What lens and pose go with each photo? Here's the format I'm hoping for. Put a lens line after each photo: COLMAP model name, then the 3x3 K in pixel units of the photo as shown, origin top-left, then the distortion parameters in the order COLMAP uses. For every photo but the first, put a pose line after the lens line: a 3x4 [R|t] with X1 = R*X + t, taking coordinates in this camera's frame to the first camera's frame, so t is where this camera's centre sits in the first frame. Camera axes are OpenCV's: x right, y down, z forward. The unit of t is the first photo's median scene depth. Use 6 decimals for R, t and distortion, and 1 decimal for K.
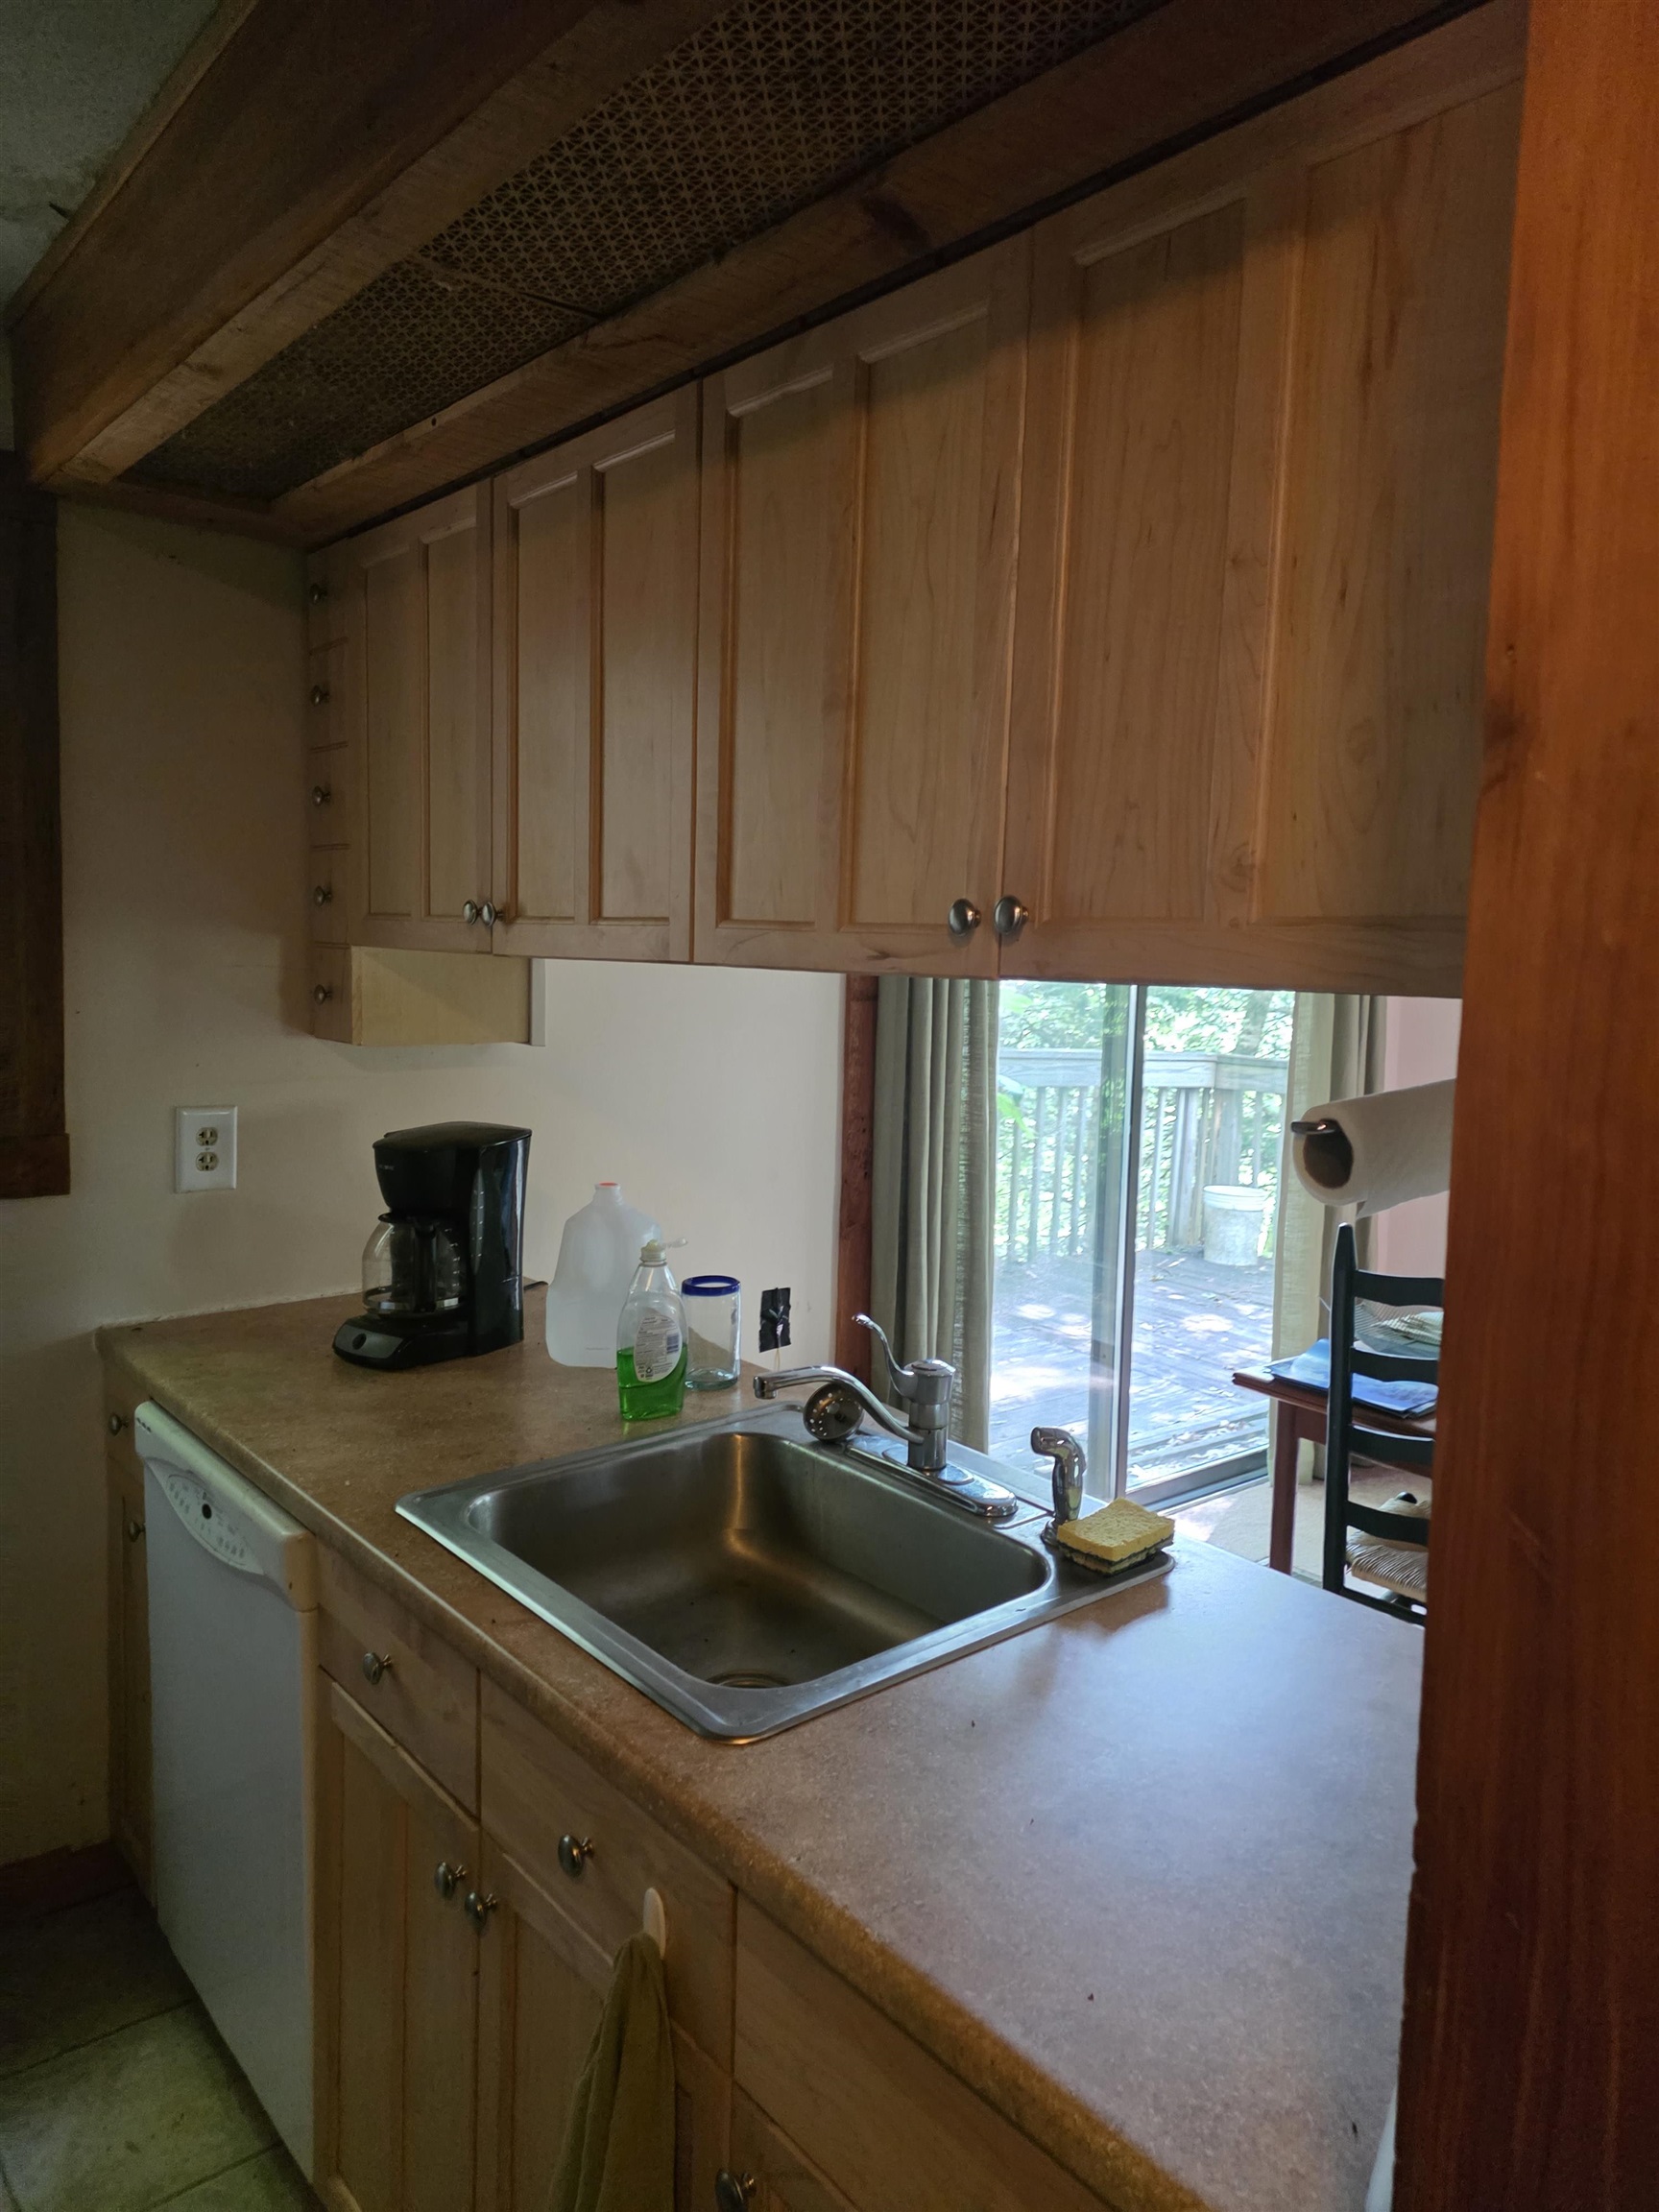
lens RADIAL K [[1452.6, 0, 829.7], [0, 1452.6, 1070.3], [0, 0, 1]] dist [0.008895, 0.001276]
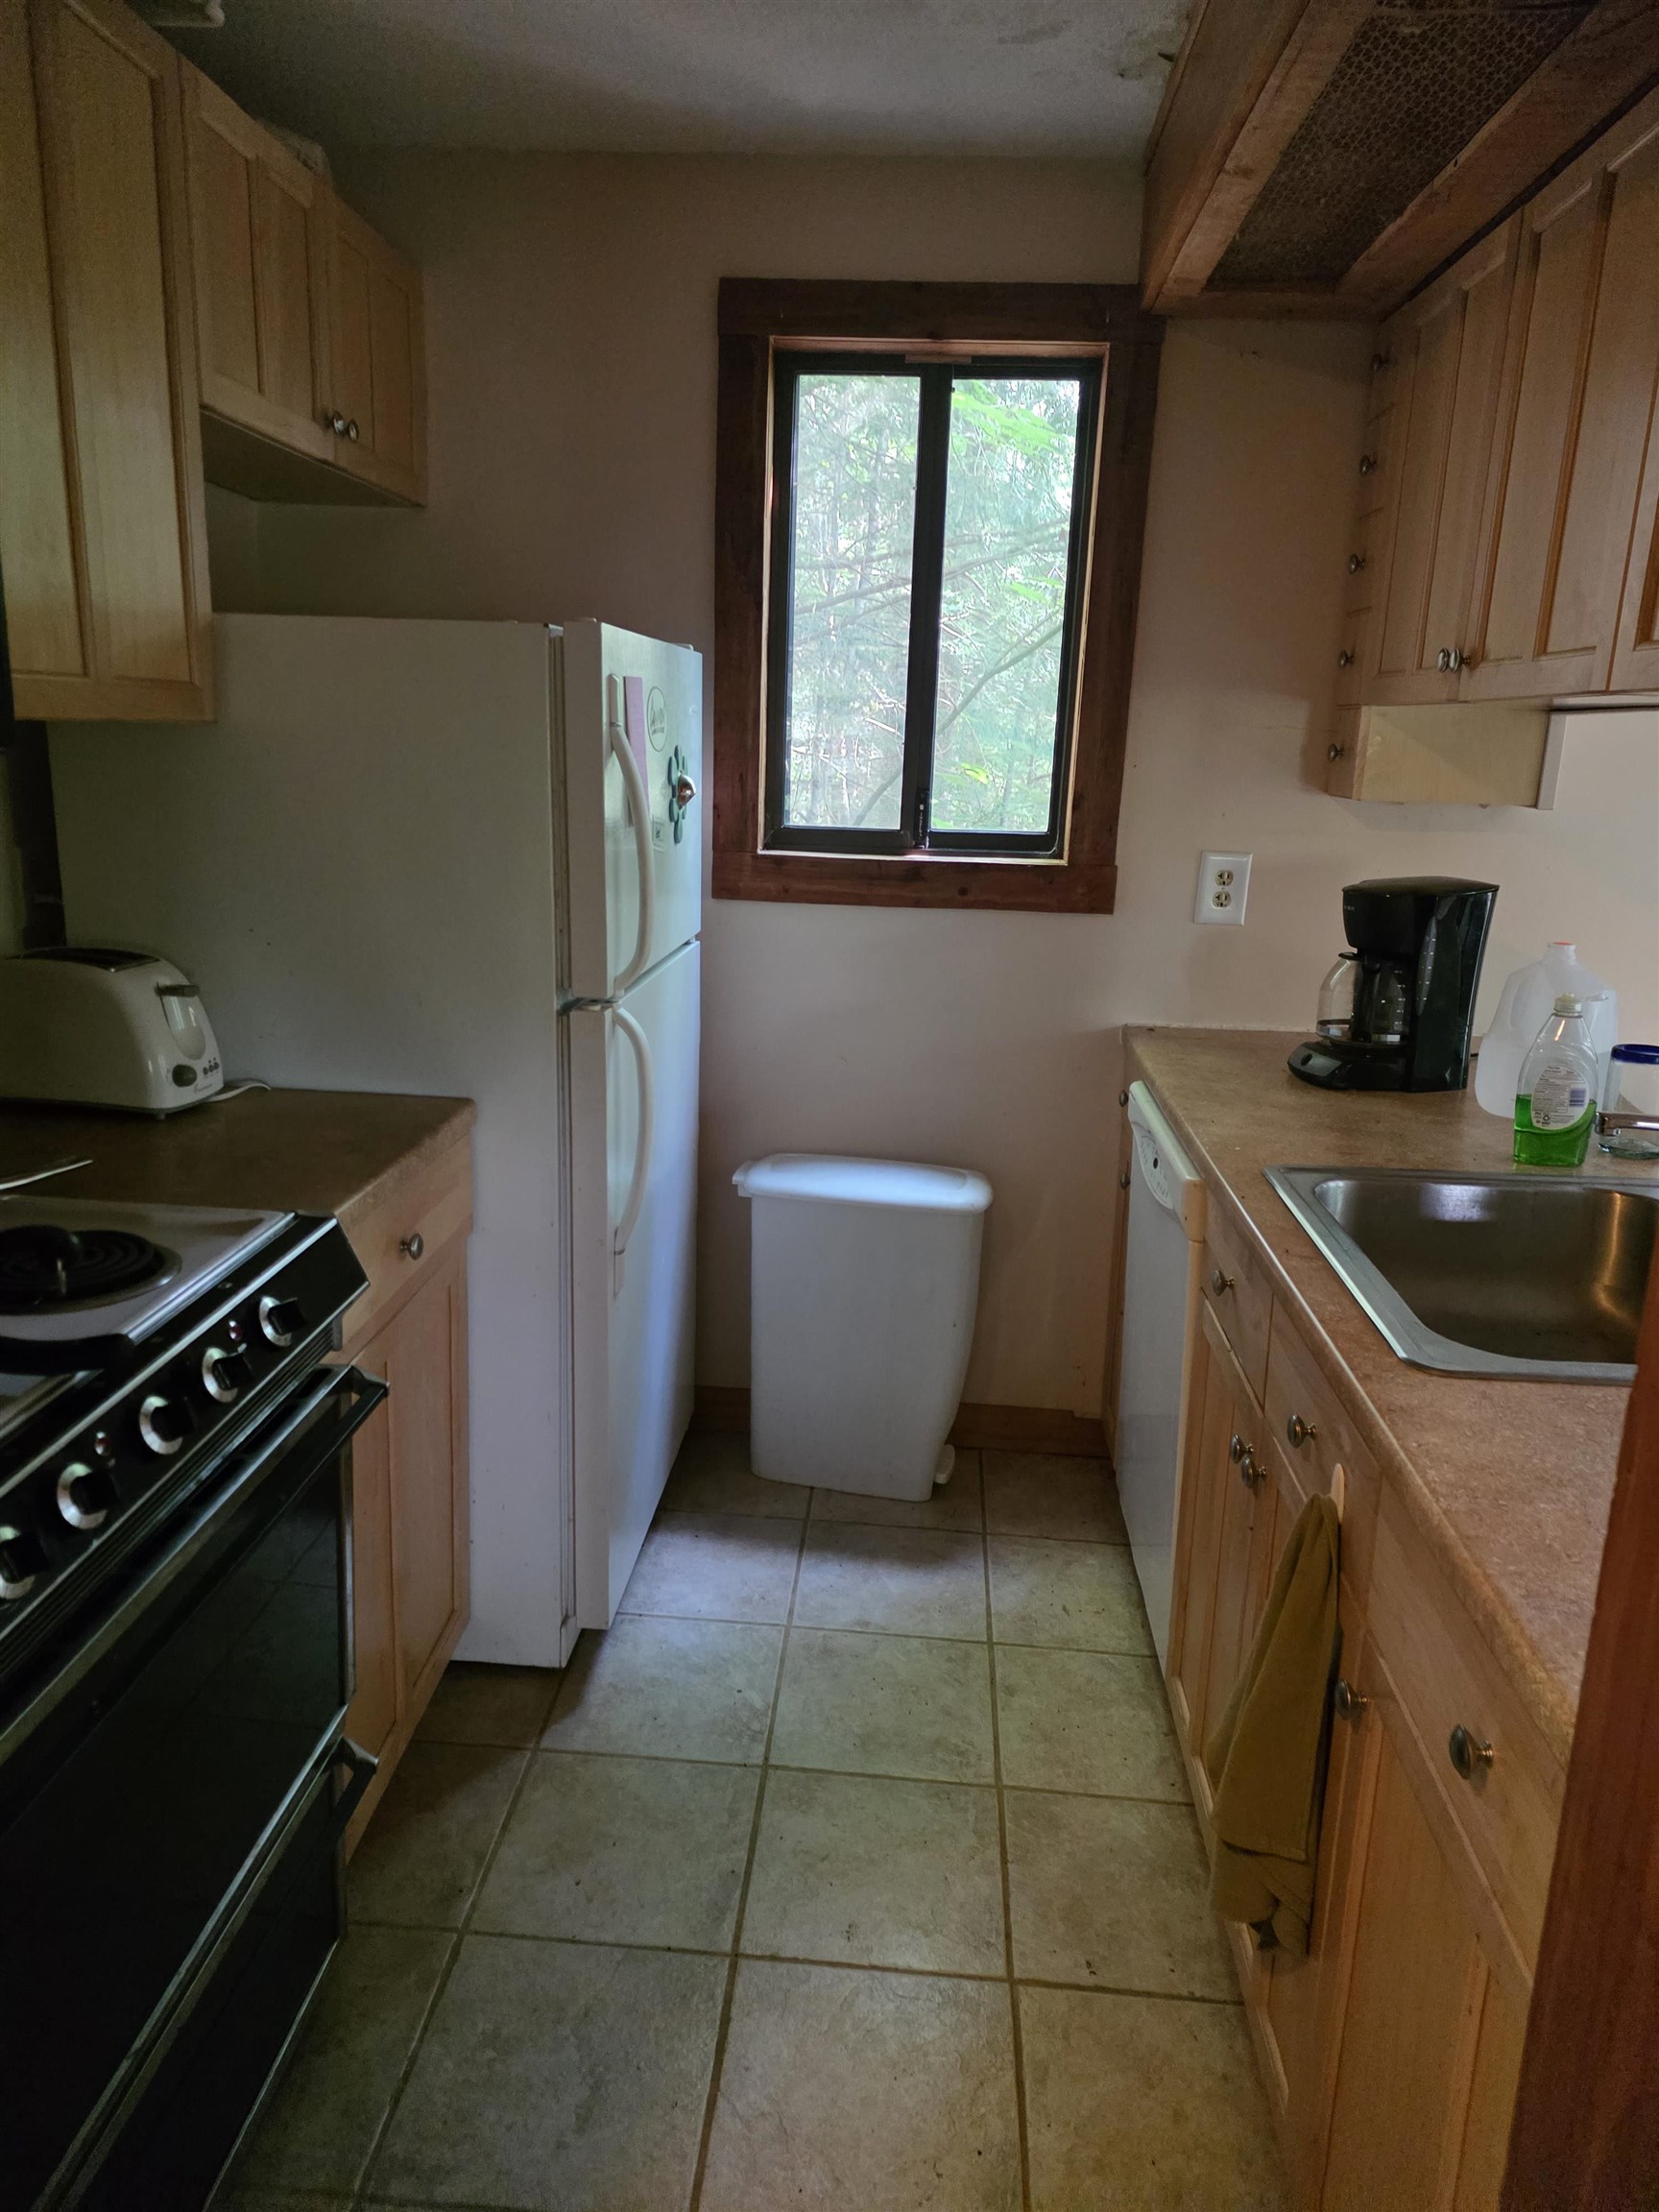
lens RADIAL K [[1448.9, 0, 829.5], [0, 1448.9, 1106.0], [0, 0, 1]] dist [0.005390, -0.002620]
pose [[0.707826, 0.169520, -0.685745, 0.211400], [-0.068634, 0.982689, 0.172082, 0.055722], [0.703045, -0.074739, 0.707207, -0.074091]]
